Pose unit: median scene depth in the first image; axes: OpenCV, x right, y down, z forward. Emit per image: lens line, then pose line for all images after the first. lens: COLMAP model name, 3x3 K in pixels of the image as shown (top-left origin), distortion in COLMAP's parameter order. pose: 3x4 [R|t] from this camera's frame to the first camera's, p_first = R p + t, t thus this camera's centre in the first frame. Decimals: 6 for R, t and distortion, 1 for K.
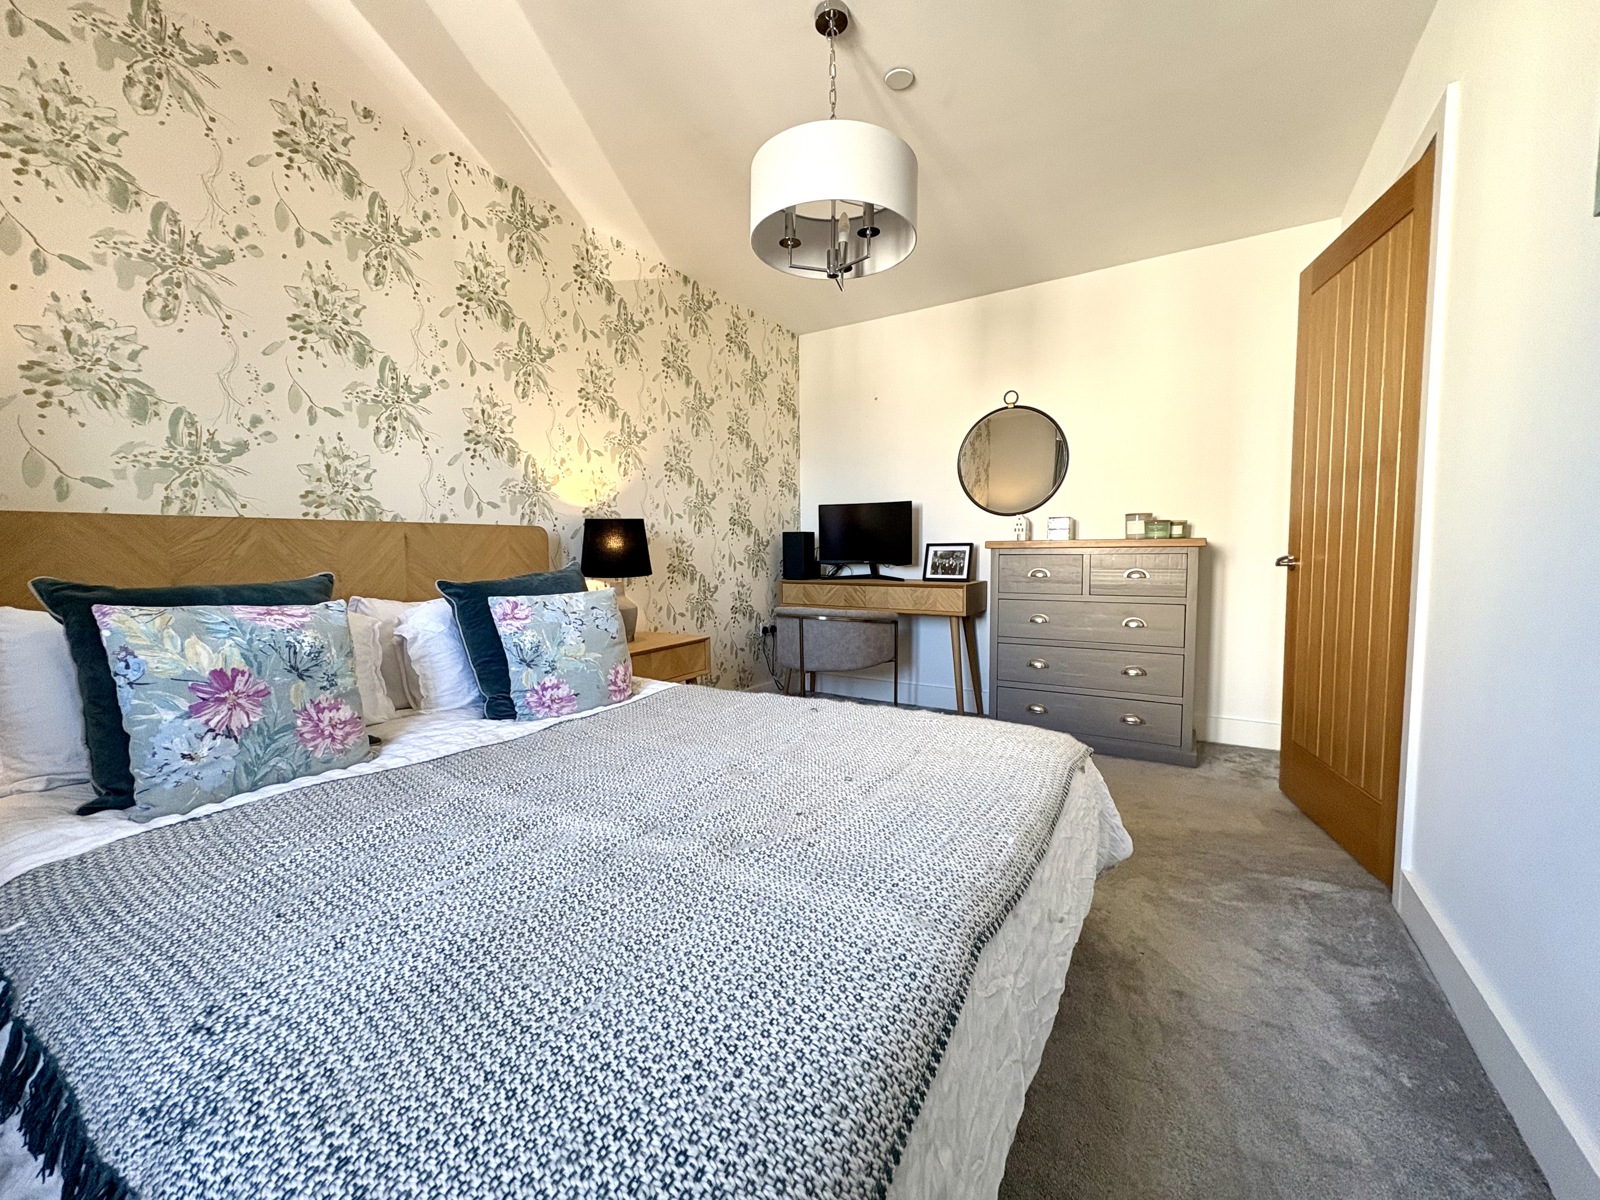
lens RADIAL K [[636.3, 0, 798.8], [0, 636.3, 598.4], [0, 0, 1]] dist [-0.000288, 0.000268]
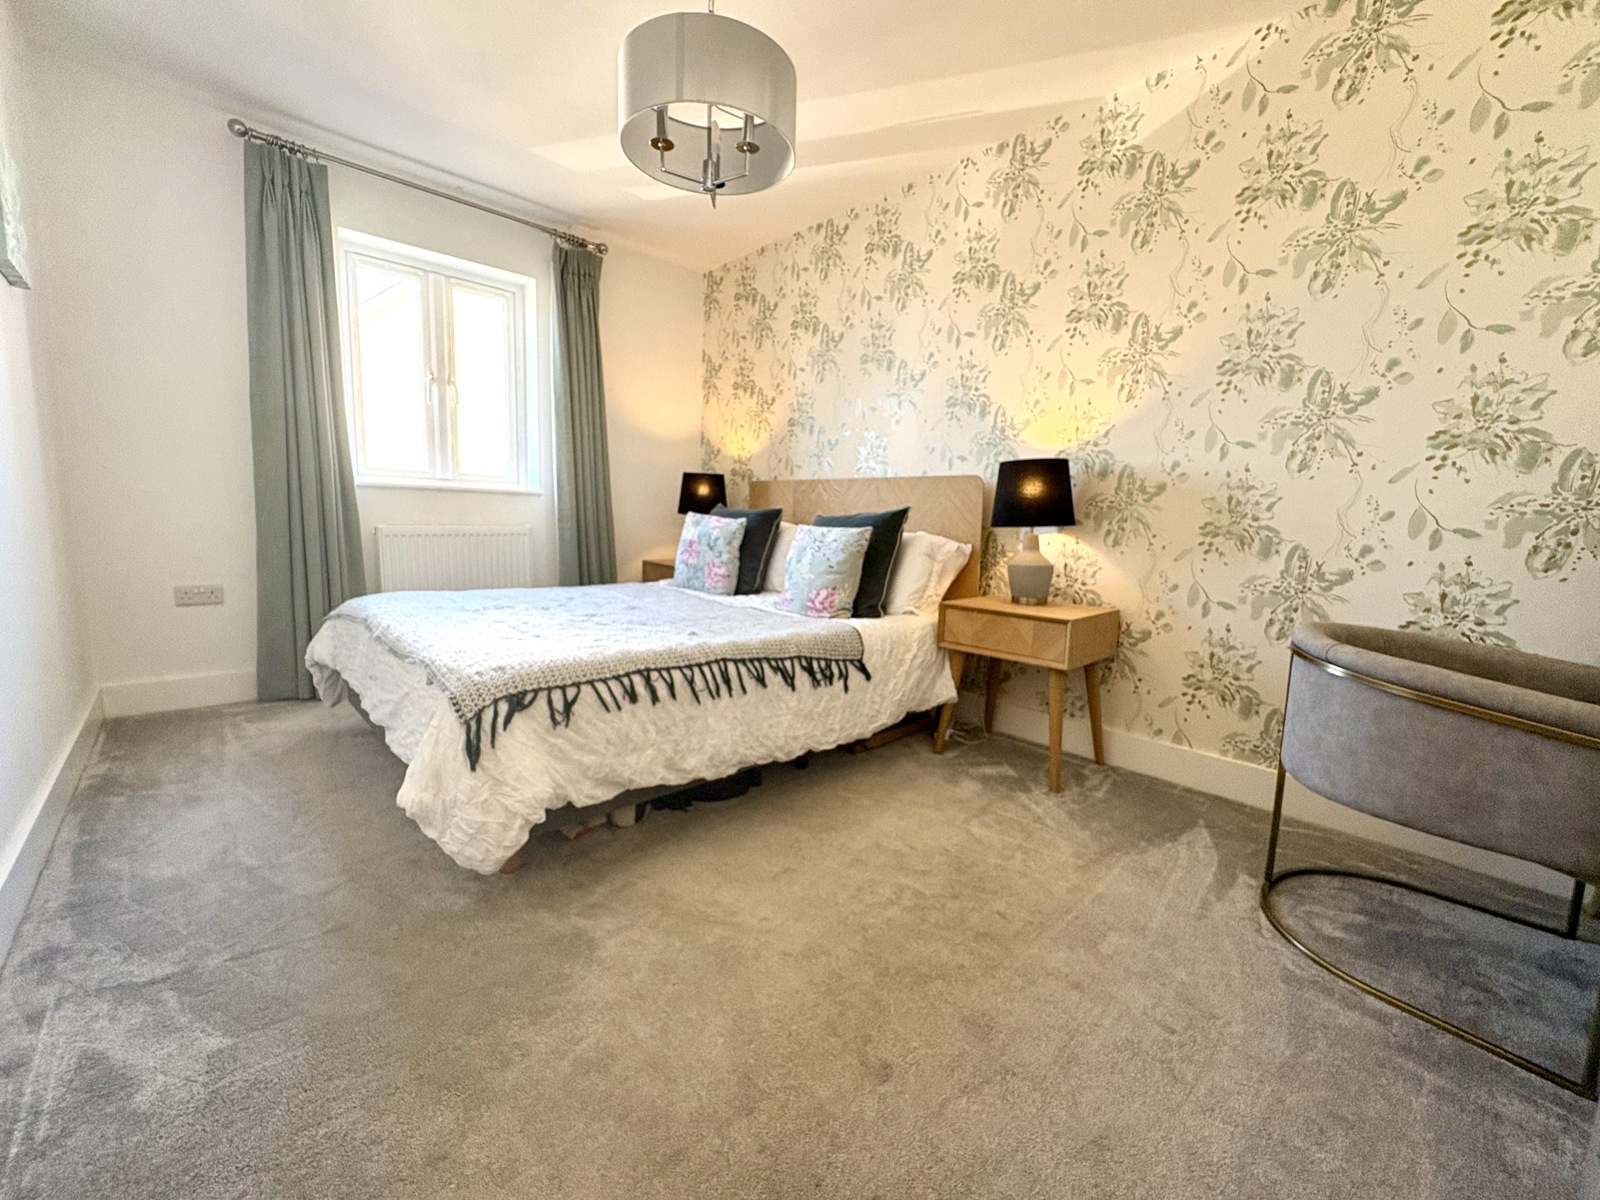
lens RADIAL K [[636.3, 0, 798.8], [0, 636.3, 598.4], [0, 0, 1]] dist [-0.000288, 0.000268]
pose [[-0.260057, 0.149897, -0.953887, 0.641692], [-0.081245, 0.980977, 0.176304, -0.066499], [0.962169, 0.123348, -0.242932, 0.891112]]
